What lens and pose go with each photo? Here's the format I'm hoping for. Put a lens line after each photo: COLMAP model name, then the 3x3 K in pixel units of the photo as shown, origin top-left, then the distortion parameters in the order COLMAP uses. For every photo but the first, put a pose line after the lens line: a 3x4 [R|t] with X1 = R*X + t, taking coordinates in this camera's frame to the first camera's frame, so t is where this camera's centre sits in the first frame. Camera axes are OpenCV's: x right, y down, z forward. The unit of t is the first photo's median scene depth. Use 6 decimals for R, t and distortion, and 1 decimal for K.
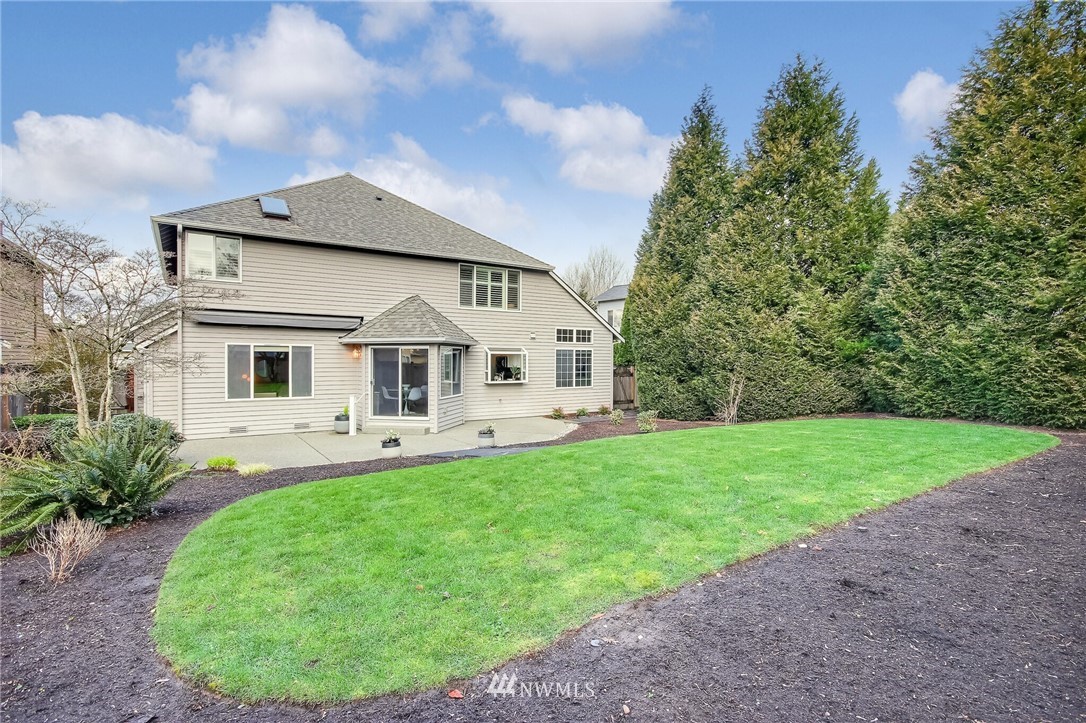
lens RADIAL K [[504.0, 0, 534.2], [0, 504.0, 367.7], [0, 0, 1]] dist [0.004761, -0.000779]
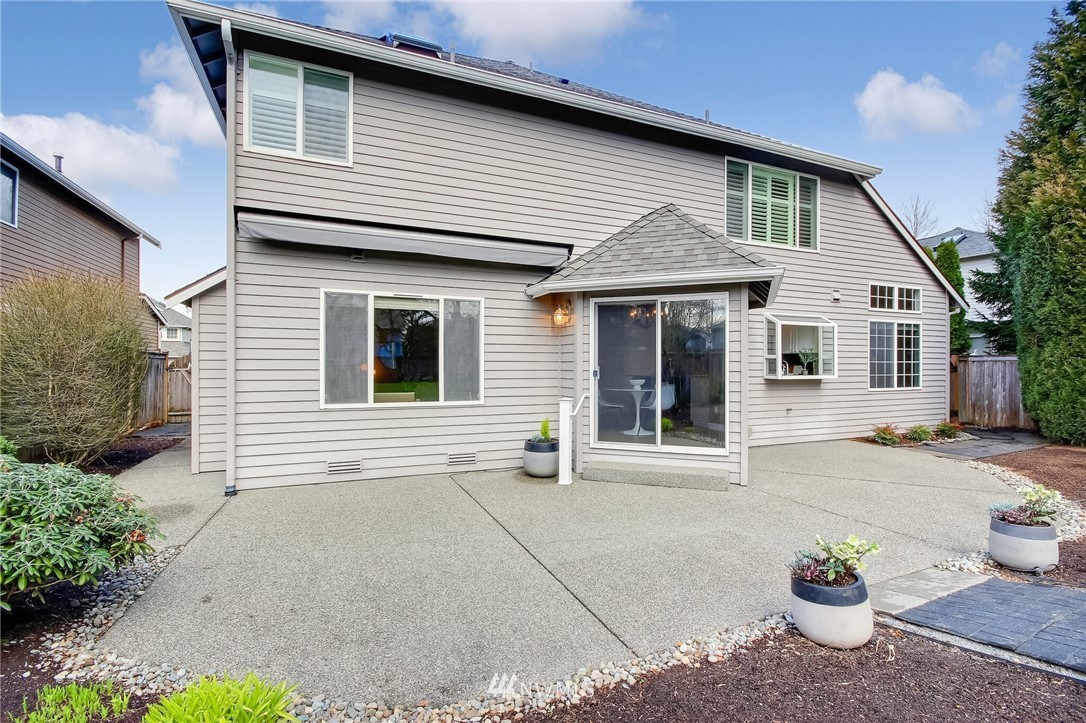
lens RADIAL K [[504.0, 0, 550.2], [0, 504.0, 365.7], [0, 0, 1]] dist [0.004761, -0.000779]
pose [[0.985207, -0.006414, -0.171246, -0.269408], [0.003016, 0.999794, -0.020094, 0.030450], [0.171340, 0.019280, 0.985023, 0.485570]]
